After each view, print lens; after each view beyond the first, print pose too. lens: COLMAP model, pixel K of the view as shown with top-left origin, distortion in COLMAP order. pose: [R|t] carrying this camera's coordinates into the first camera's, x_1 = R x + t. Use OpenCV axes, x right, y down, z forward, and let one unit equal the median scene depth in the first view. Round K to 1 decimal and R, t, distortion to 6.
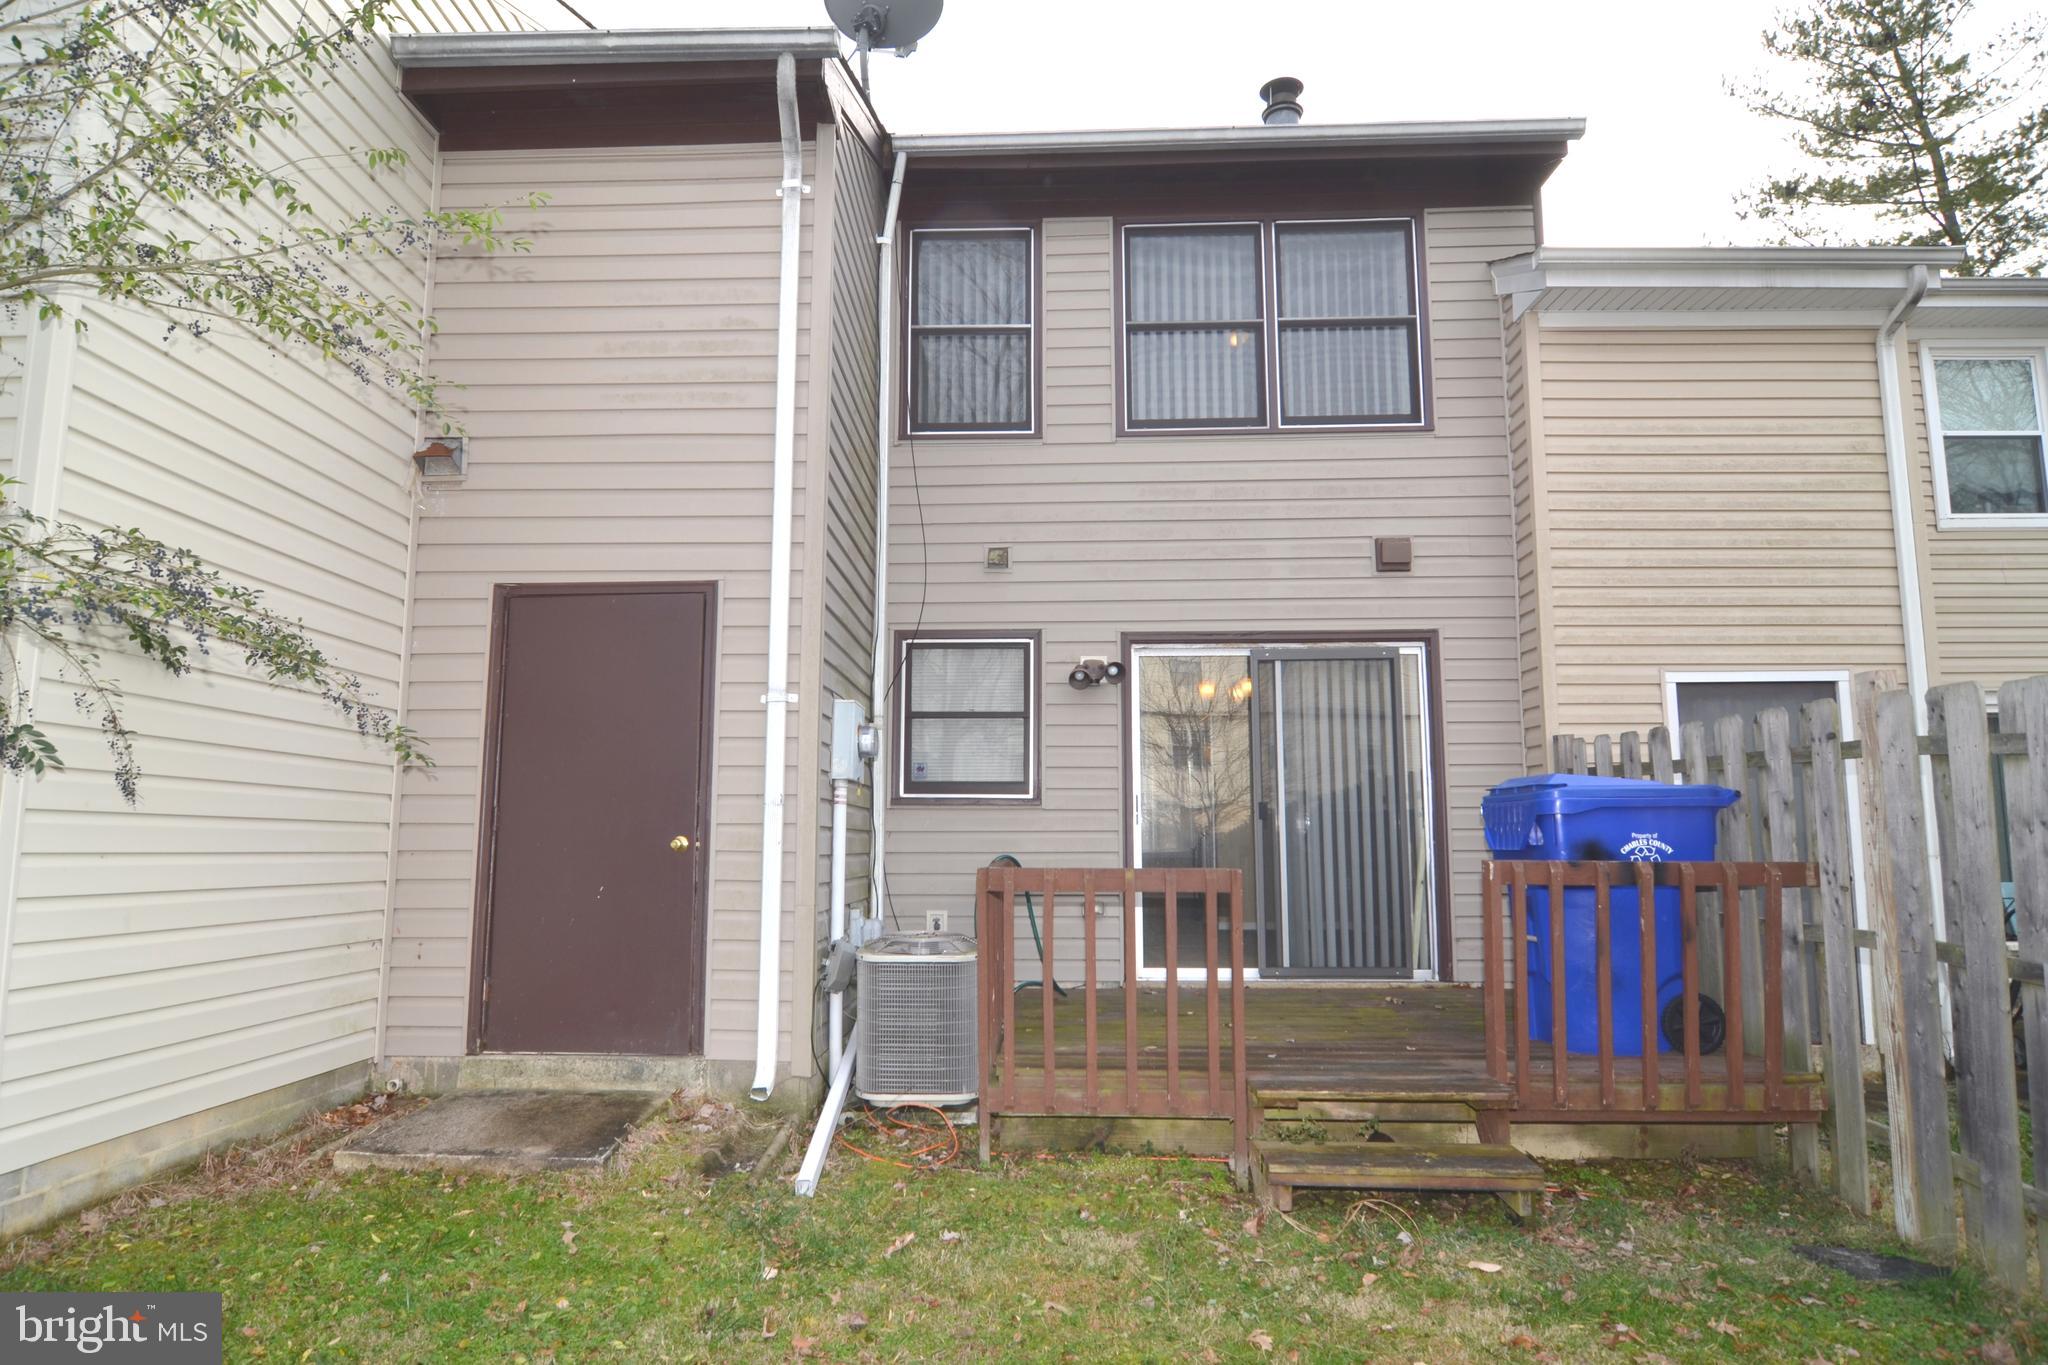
lens RADIAL K [[1101.5, 0, 1000.8], [0, 1101.5, 696.9], [0, 0, 1]] dist [-0.007414, -0.001183]
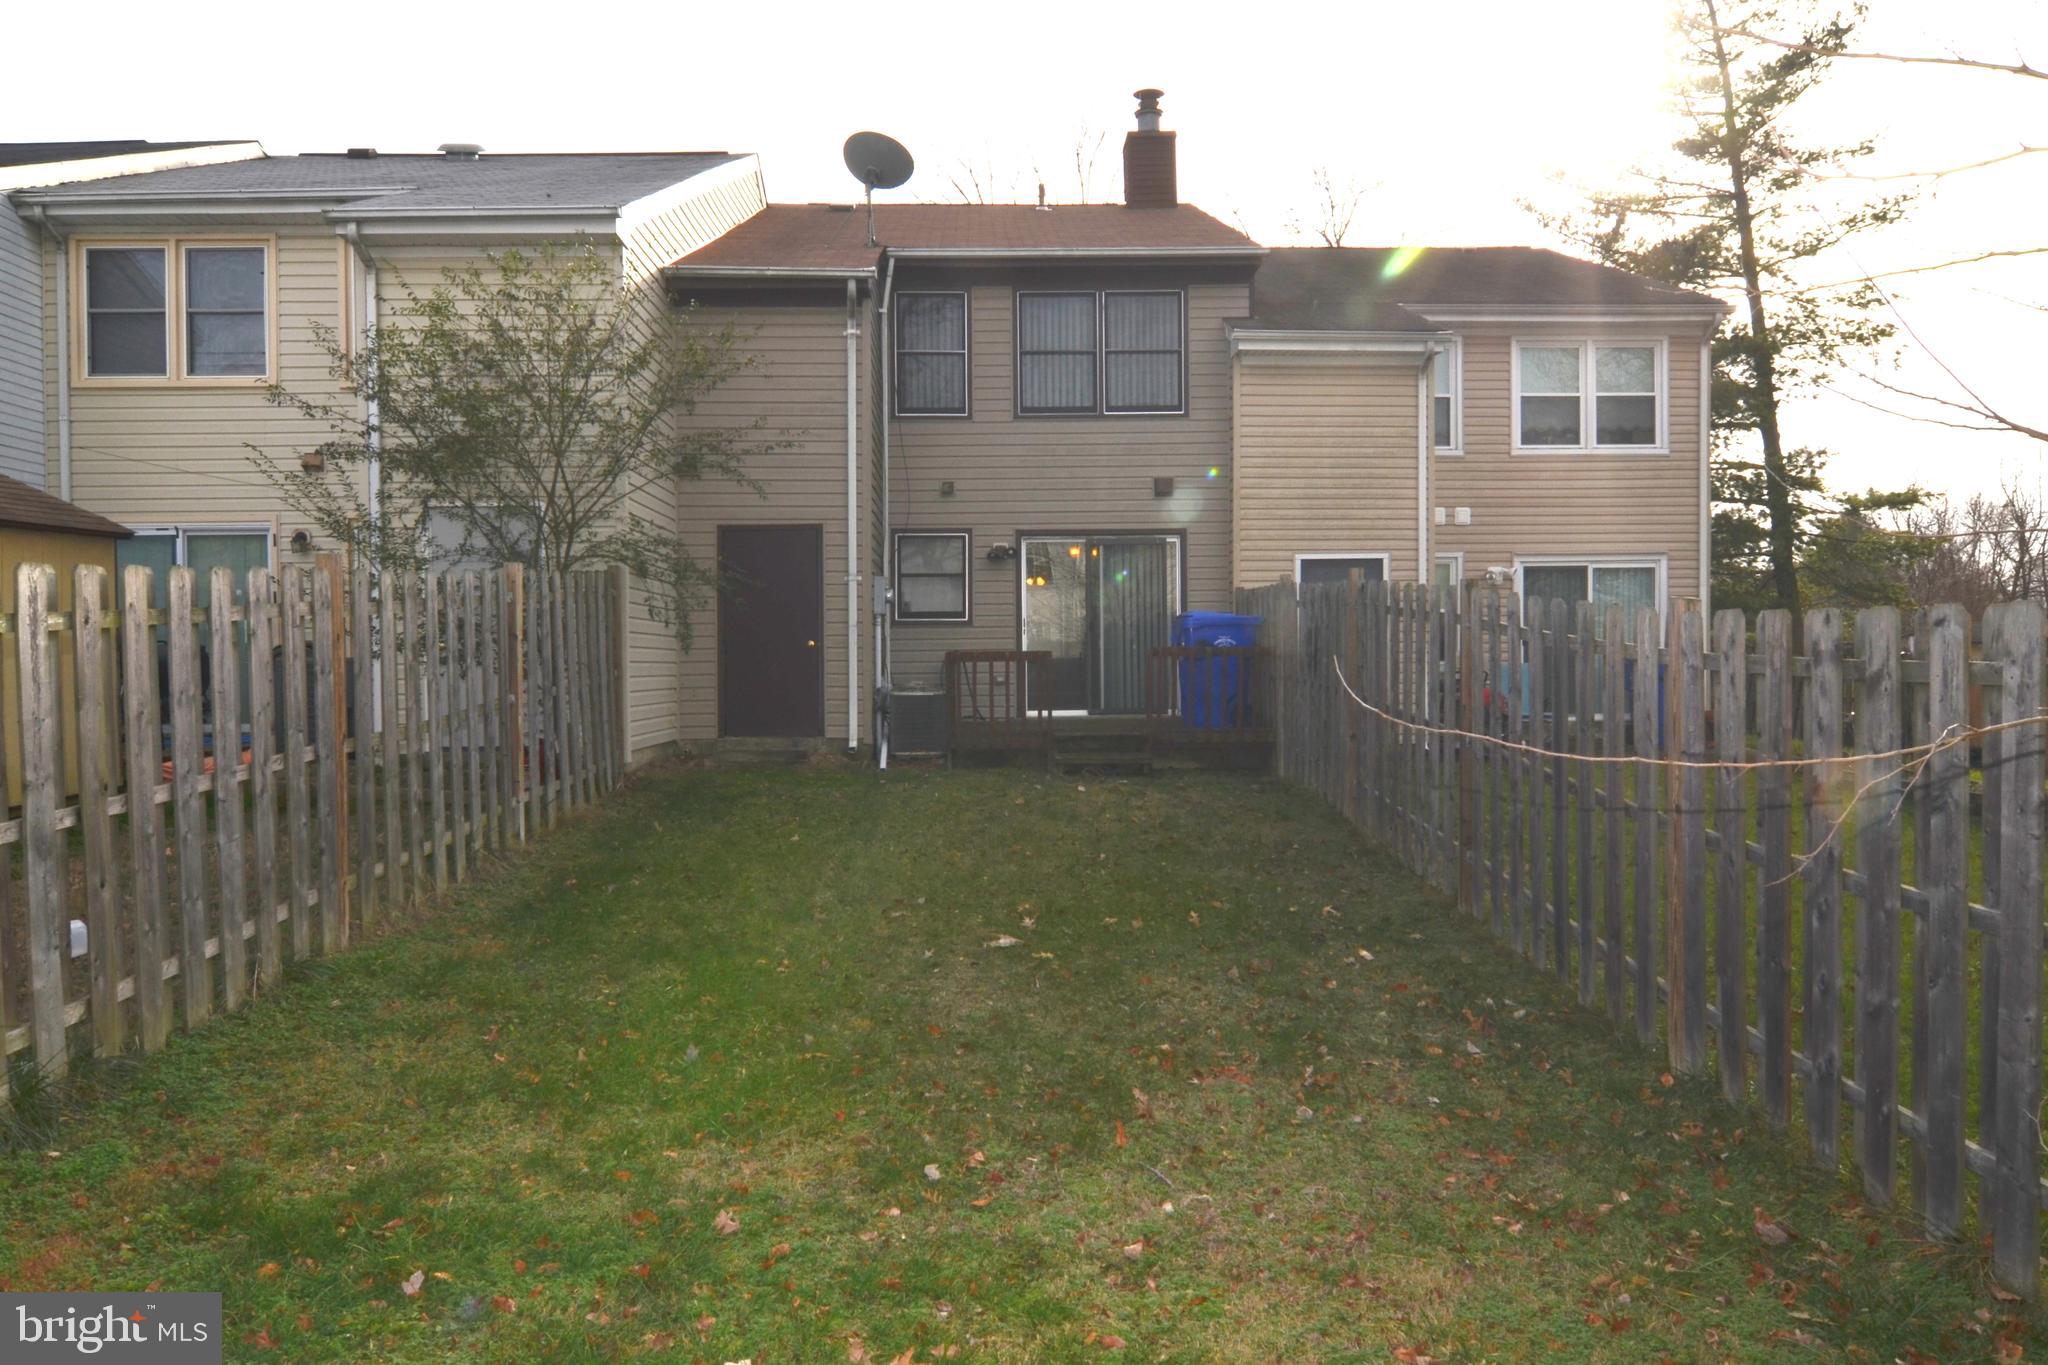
lens RADIAL K [[1101.5, 0, 1000.8], [0, 1101.5, 696.9], [0, 0, 1]] dist [-0.007414, -0.001183]
pose [[0.998073, -0.011138, 0.061046, -0.030771], [0.000867, 0.986168, 0.165749, -0.091412], [-0.062048, -0.165377, 0.984277, -0.869567]]
